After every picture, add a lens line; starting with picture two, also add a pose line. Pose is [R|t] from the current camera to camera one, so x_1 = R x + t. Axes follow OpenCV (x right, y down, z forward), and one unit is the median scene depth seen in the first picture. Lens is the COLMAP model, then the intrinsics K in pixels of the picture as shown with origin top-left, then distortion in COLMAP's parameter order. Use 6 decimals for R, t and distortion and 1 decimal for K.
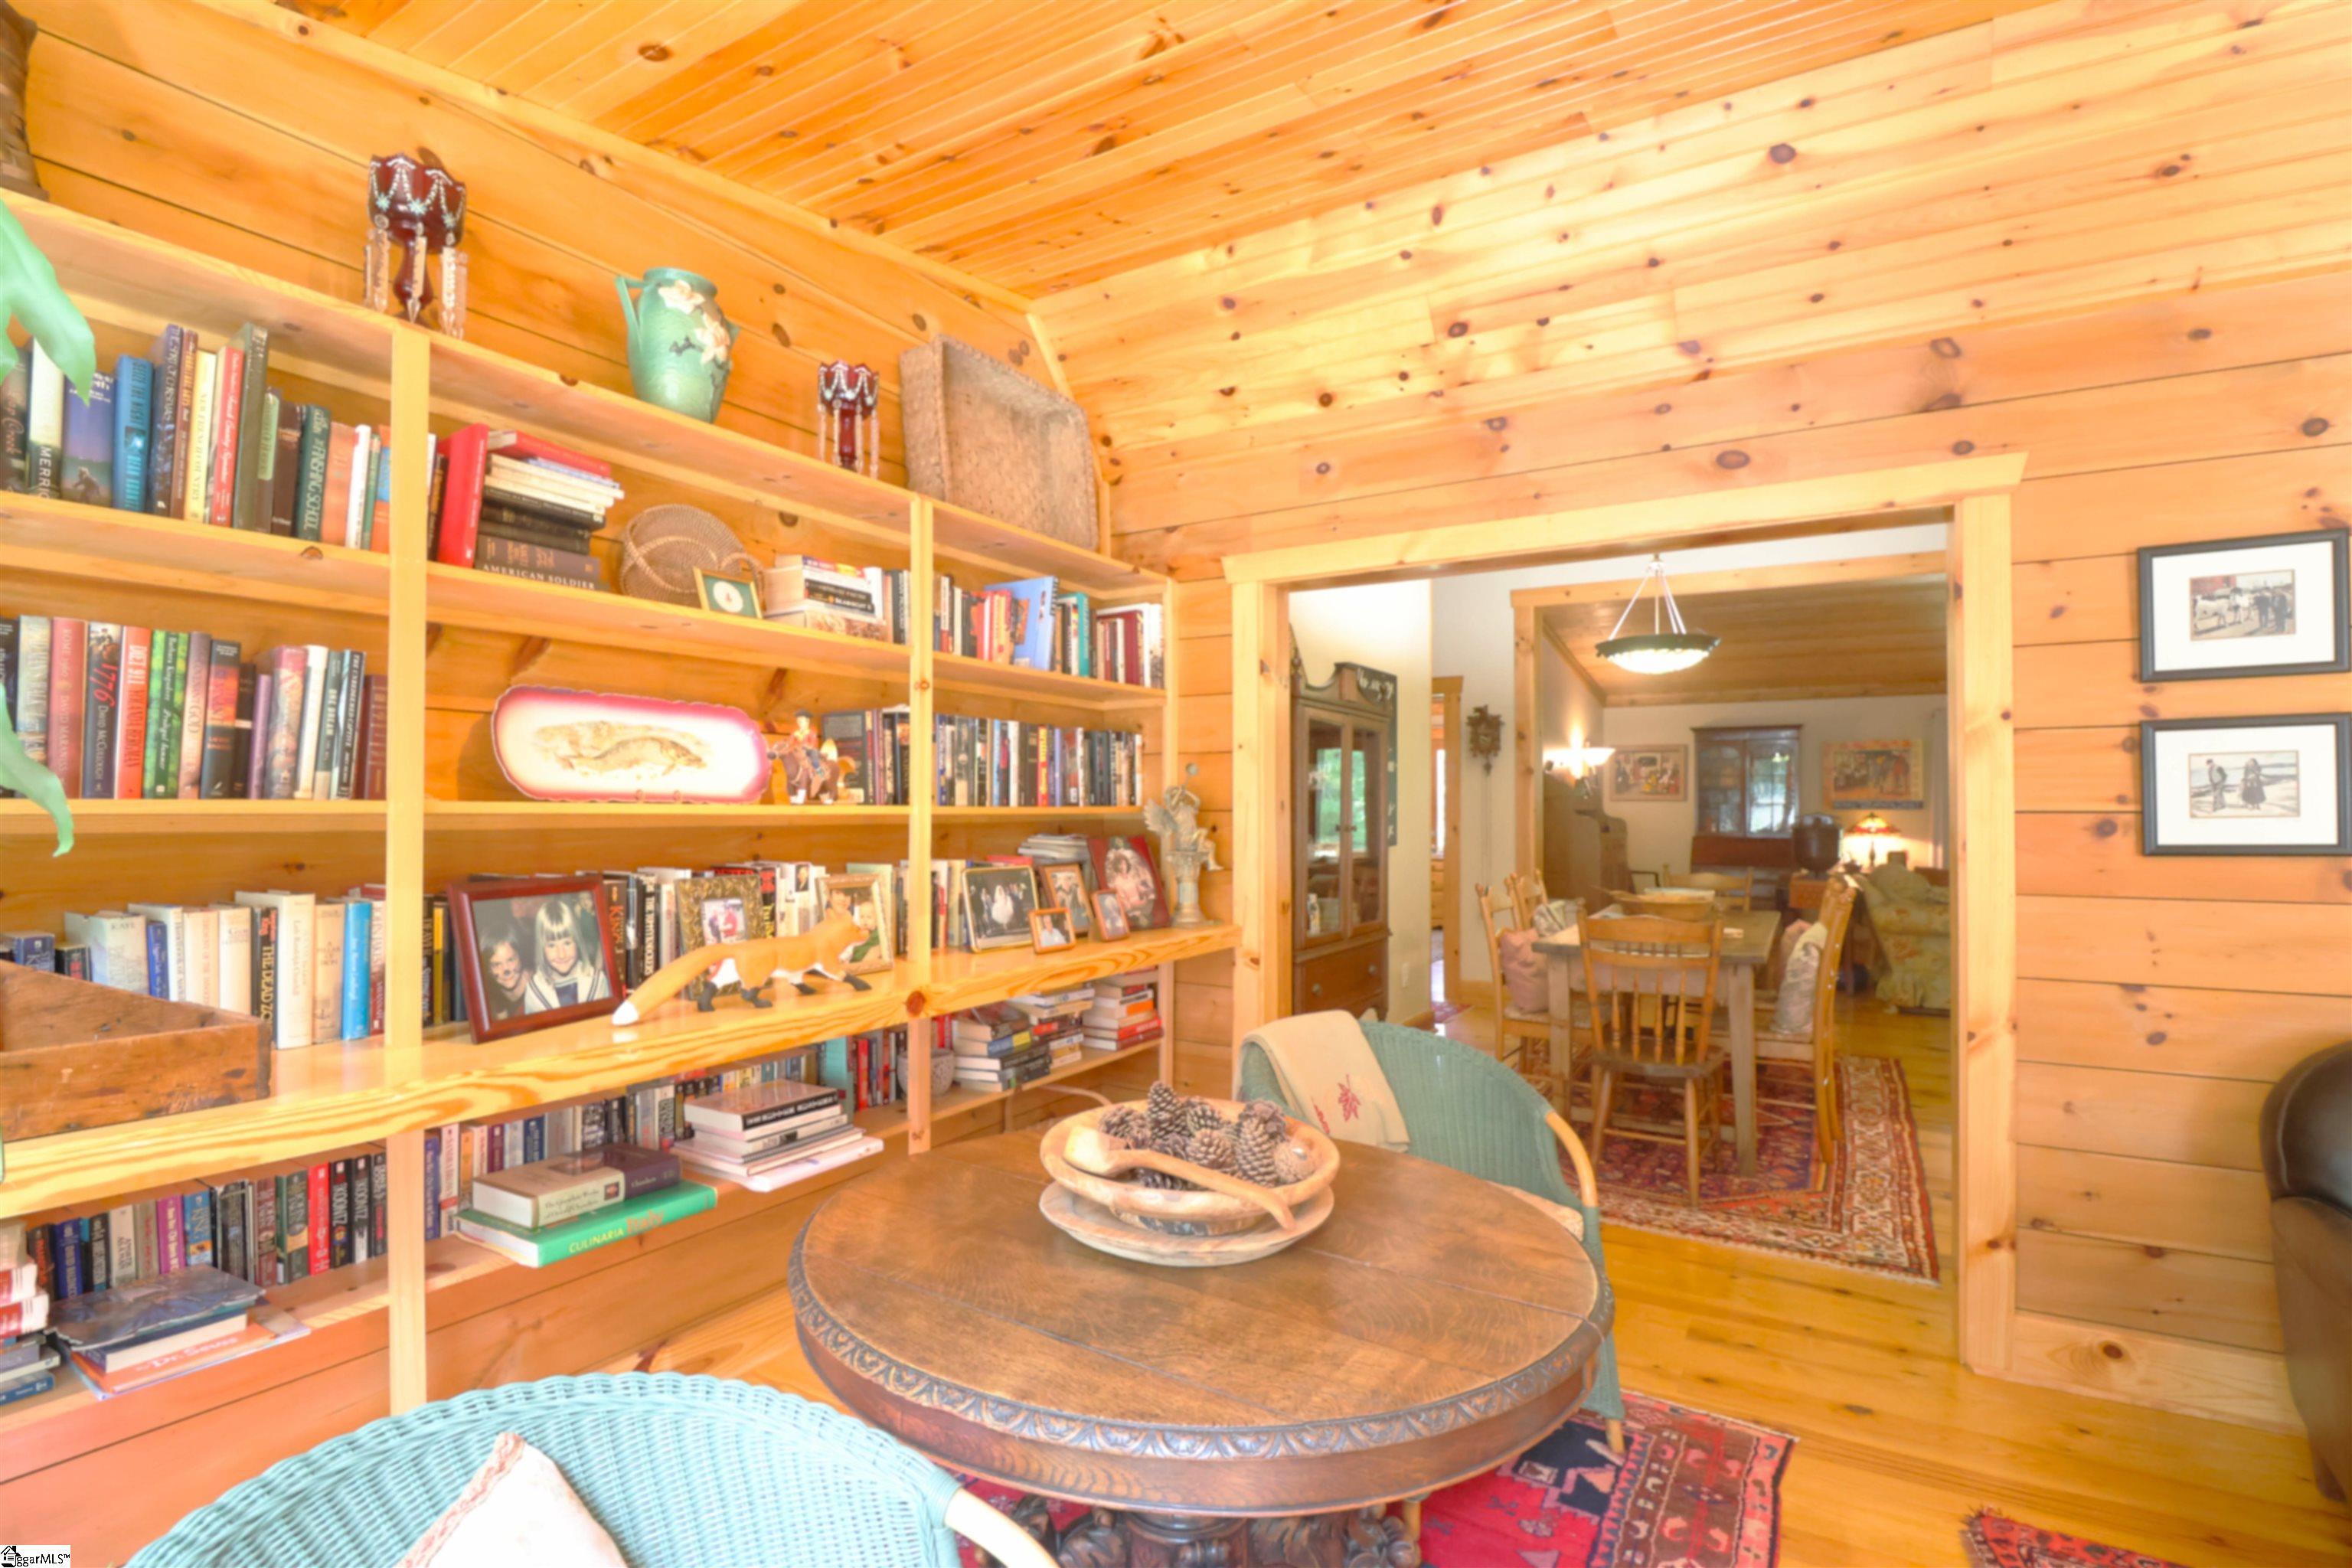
lens RADIAL K [[1091.2, 0, 1206.4], [0, 1091.2, 792.7], [0, 0, 1]] dist [0.004457, -0.018106]
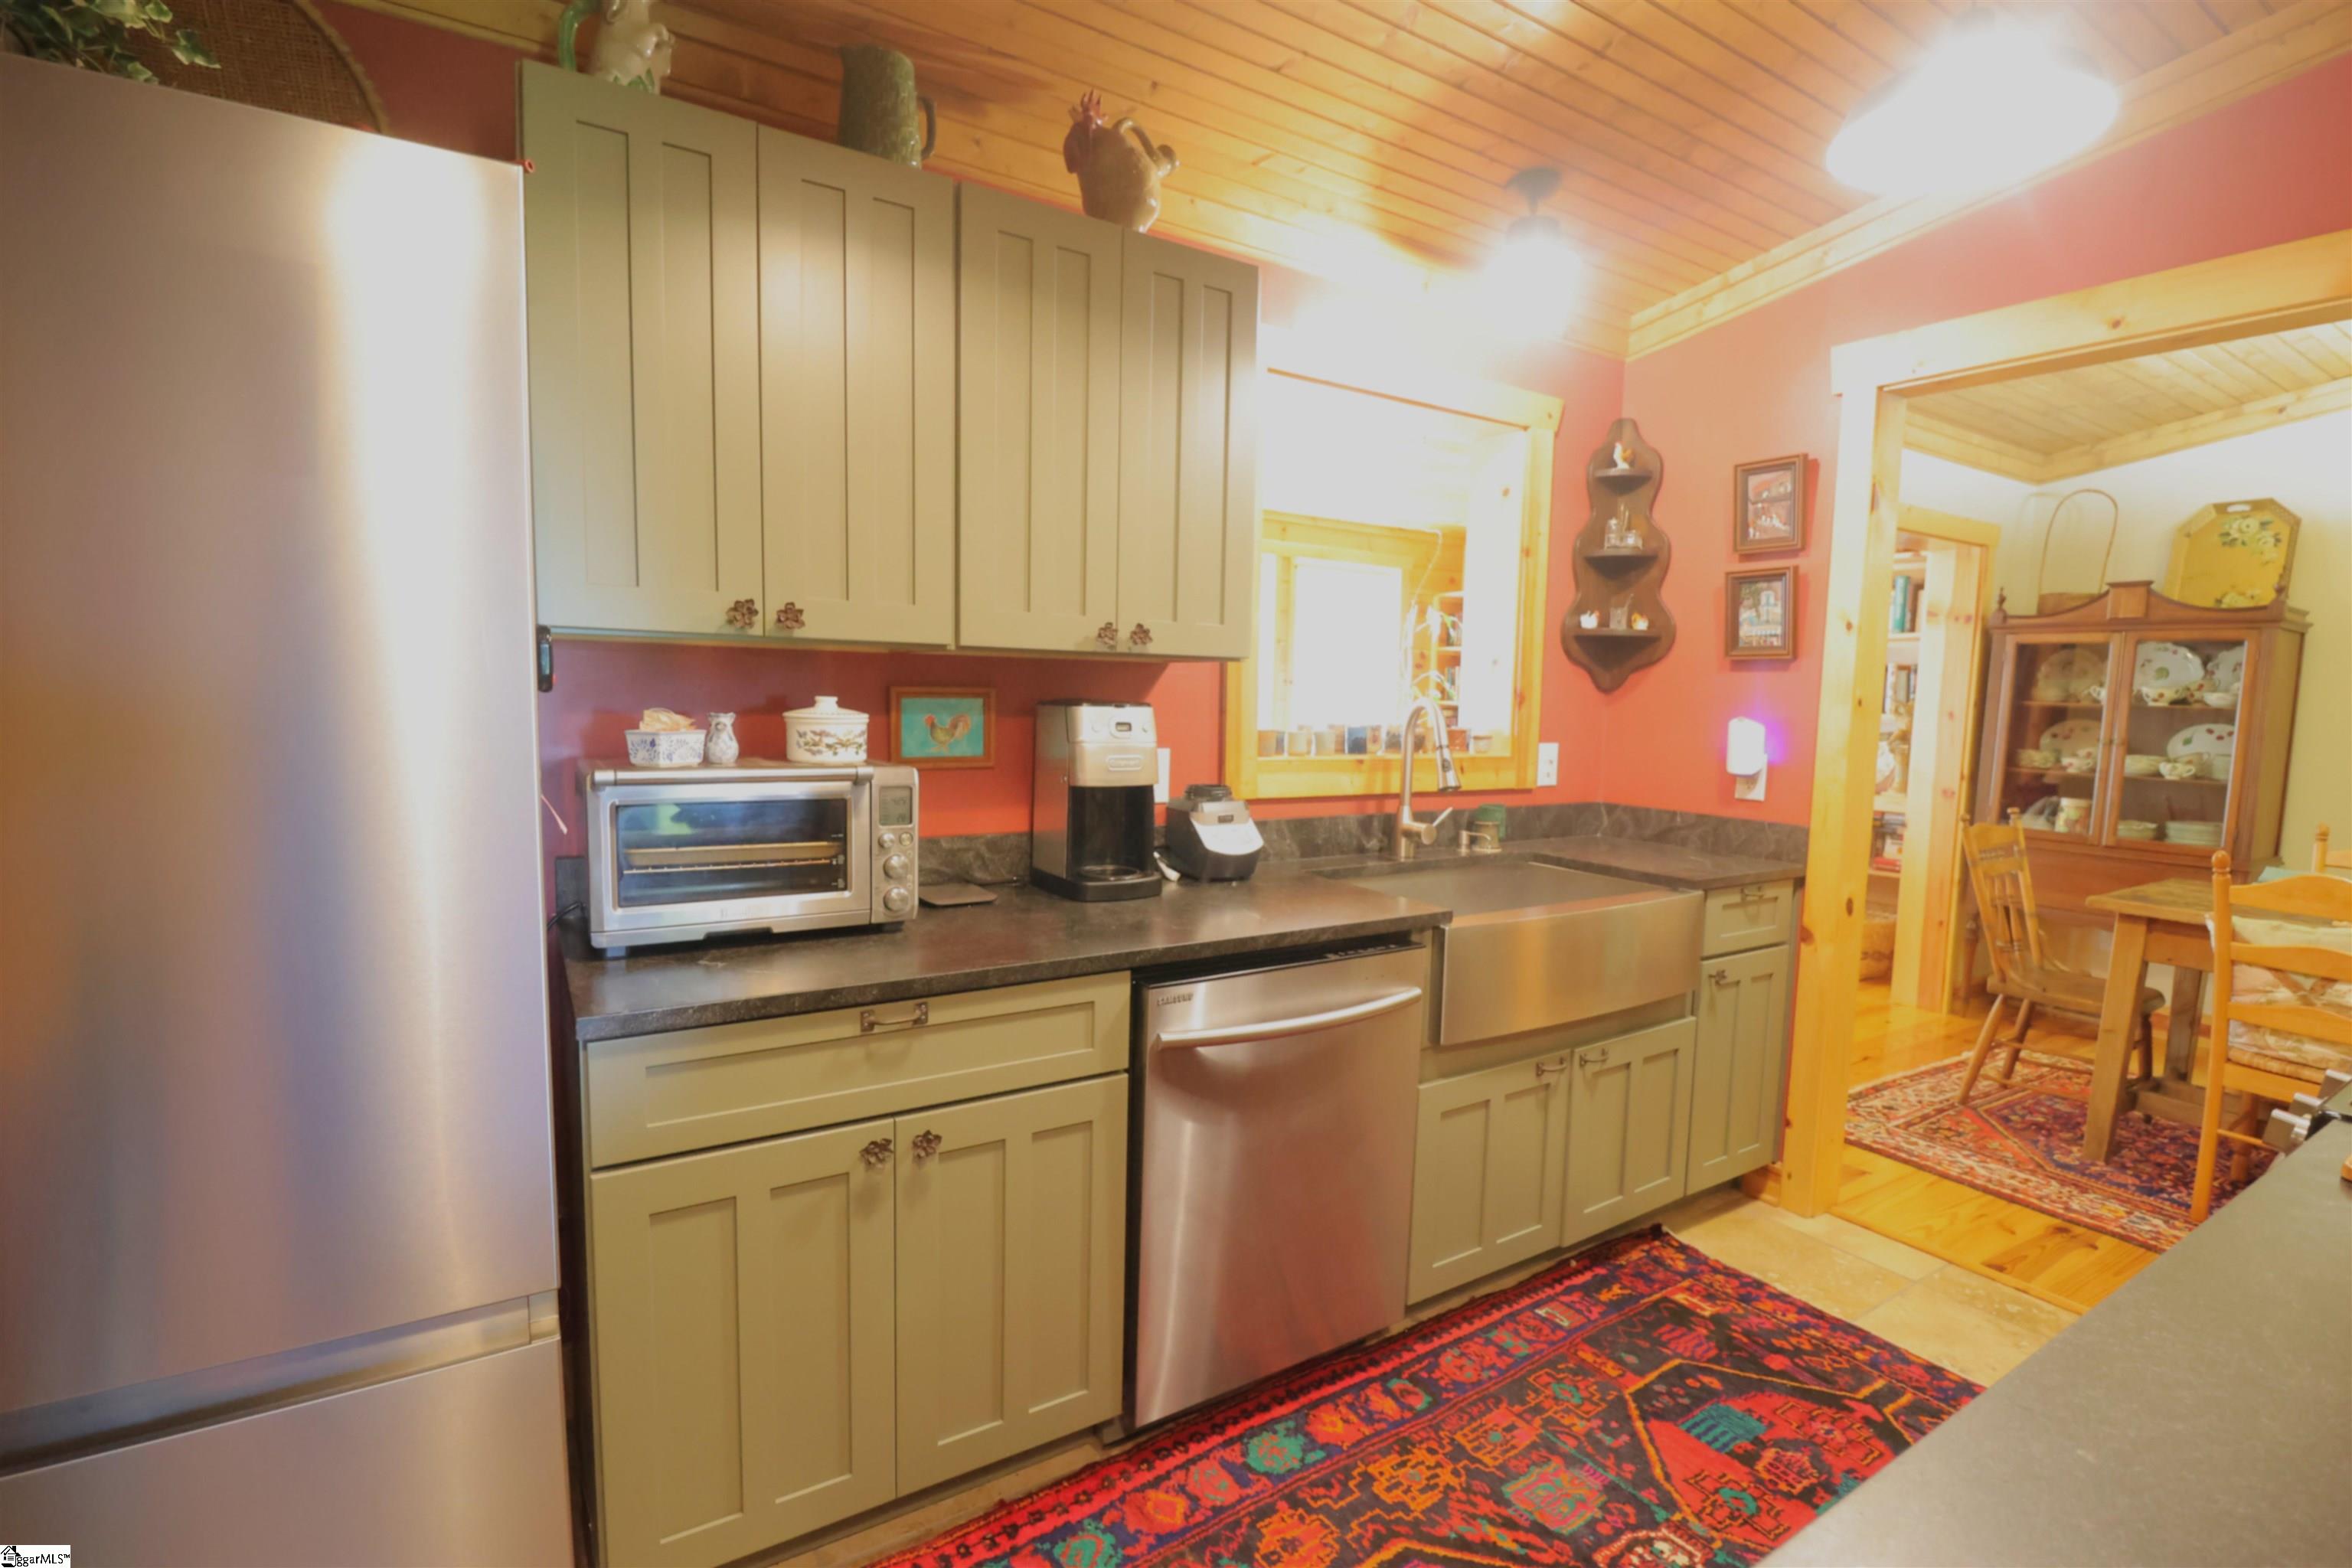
lens RADIAL K [[1091.2, 0, 1206.4], [0, 1091.2, 792.7], [0, 0, 1]] dist [0.004457, -0.018106]
pose [[-0.449973, 0.074201, -0.889954, 0.594402], [-0.013509, 0.995863, 0.089861, 0.005248], [0.892940, 0.052458, -0.447109, 0.295998]]
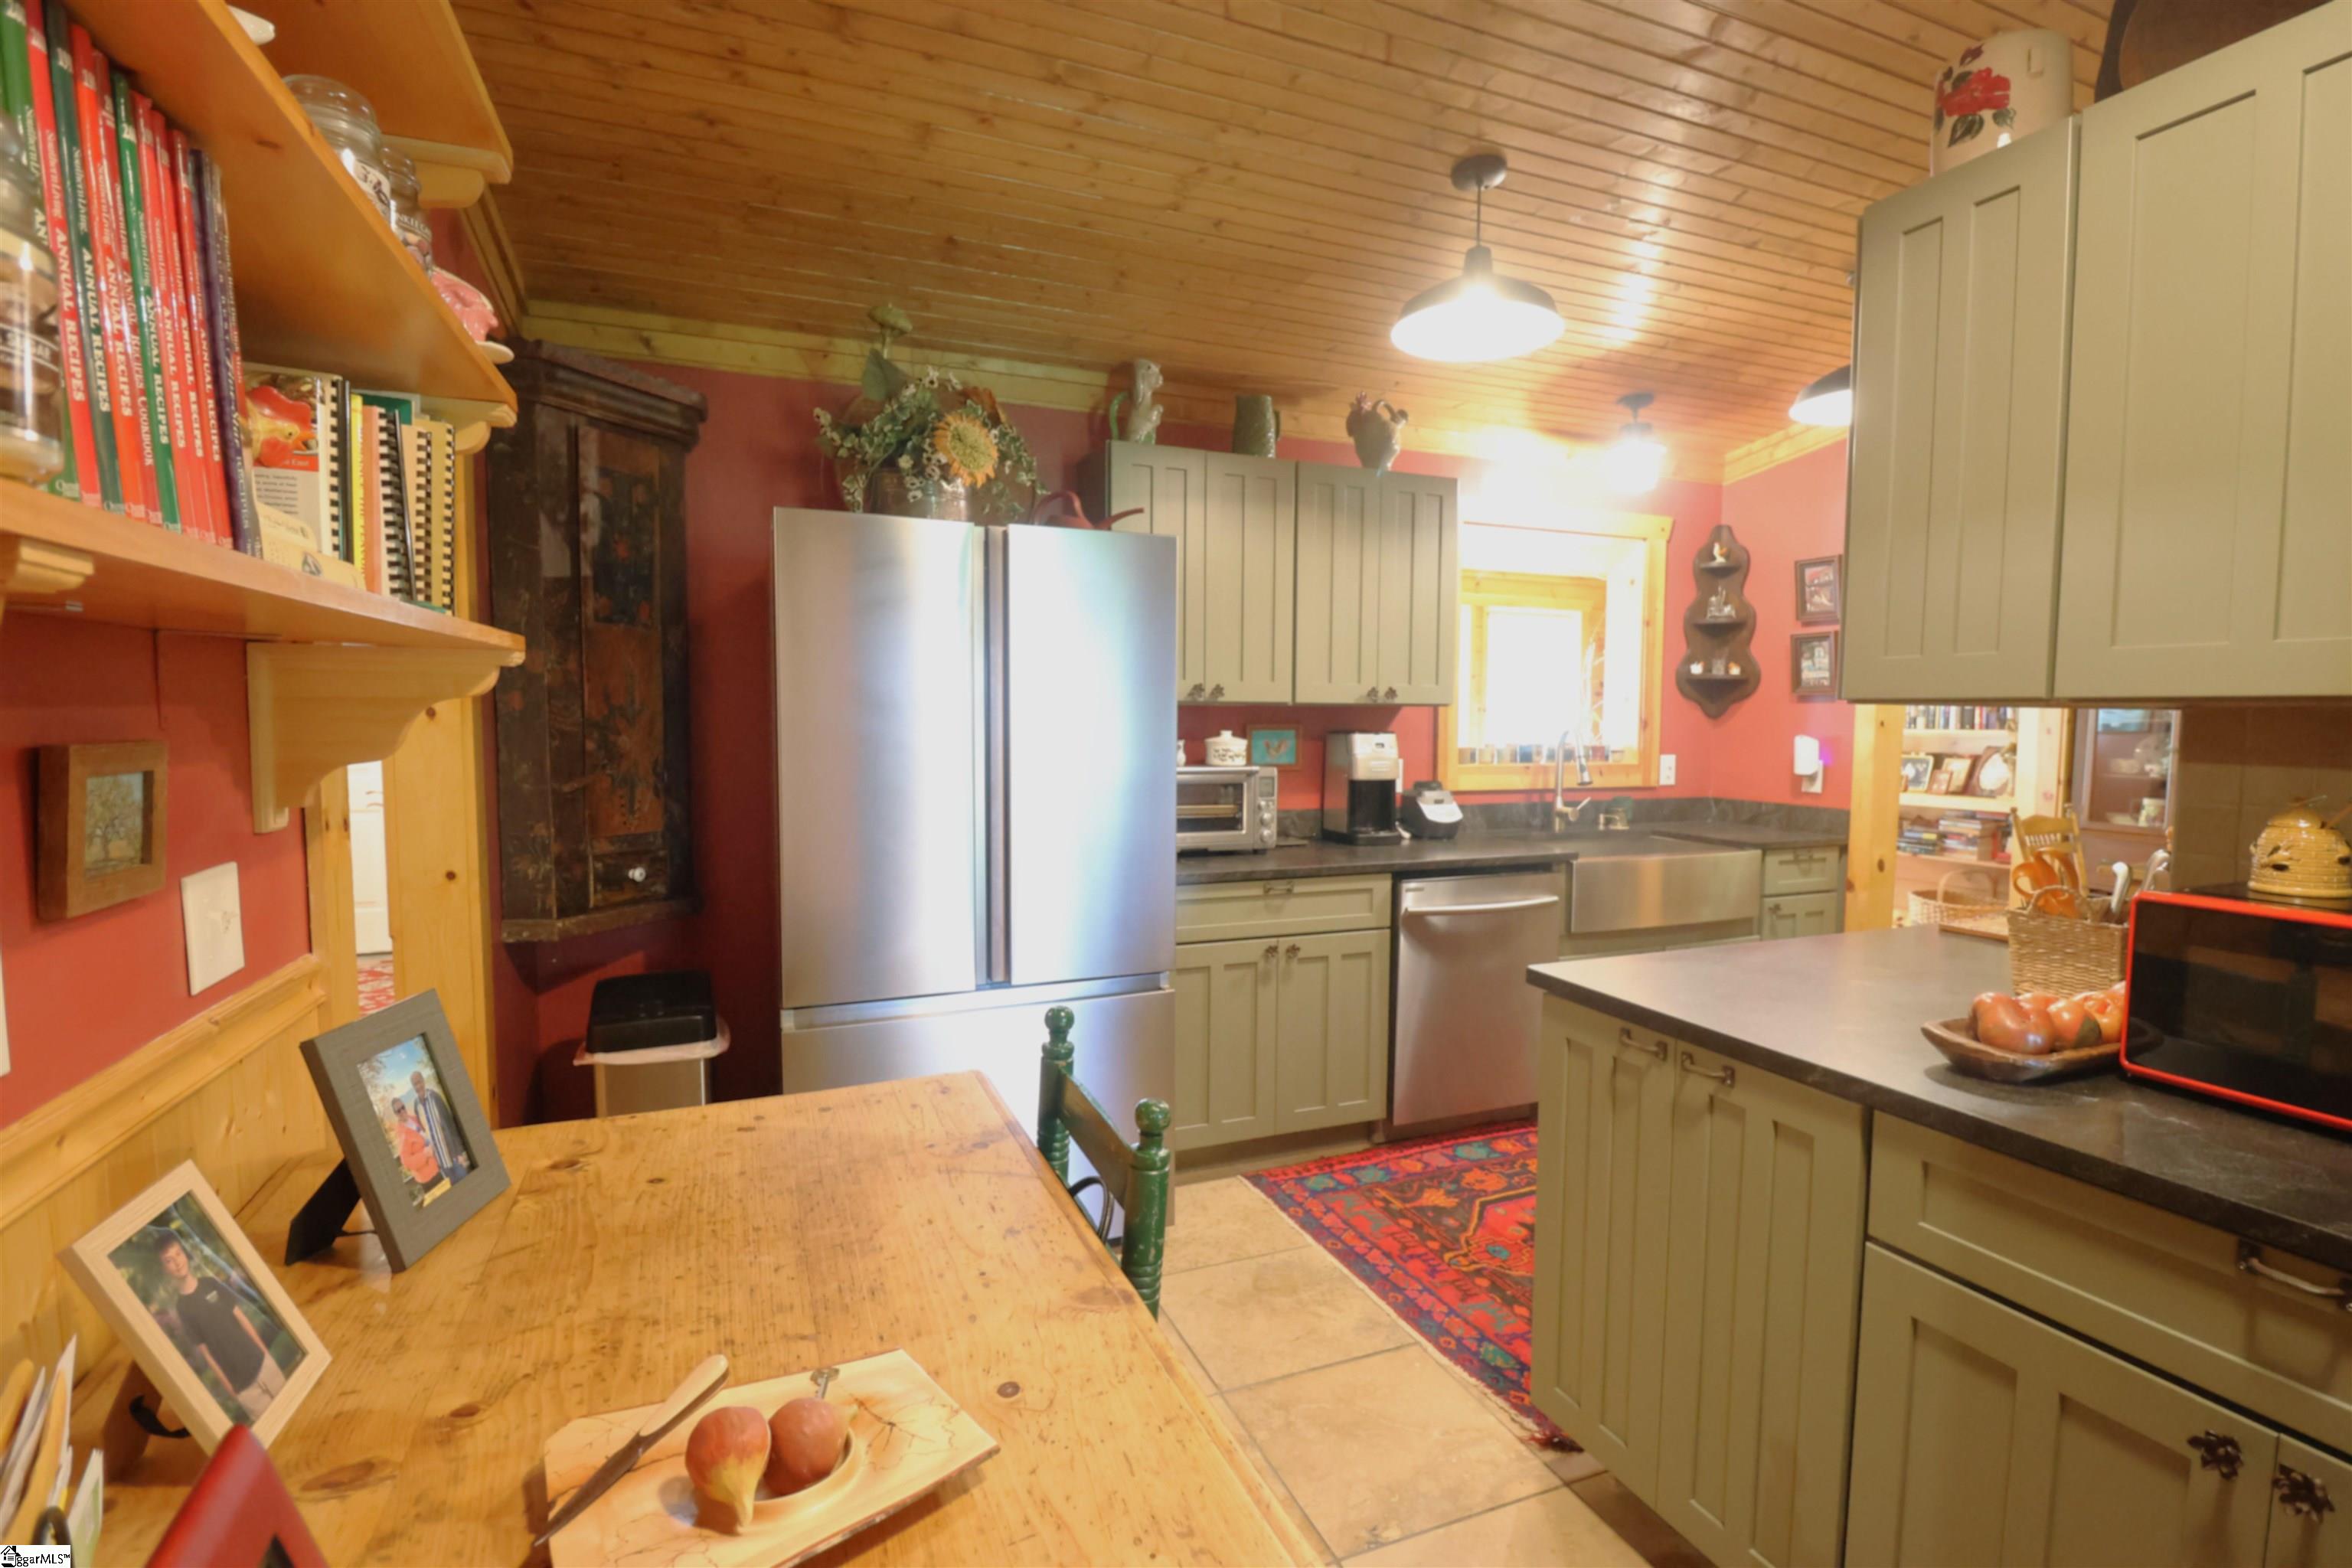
lens RADIAL K [[1091.2, 0, 1206.4], [0, 1091.2, 792.7], [0, 0, 1]] dist [0.004457, -0.018106]
pose [[-0.599205, 0.055493, -0.798670, 0.742984], [0.003017, 0.997744, 0.067061, 0.002742], [0.800590, 0.037774, -0.598021, 0.360571]]
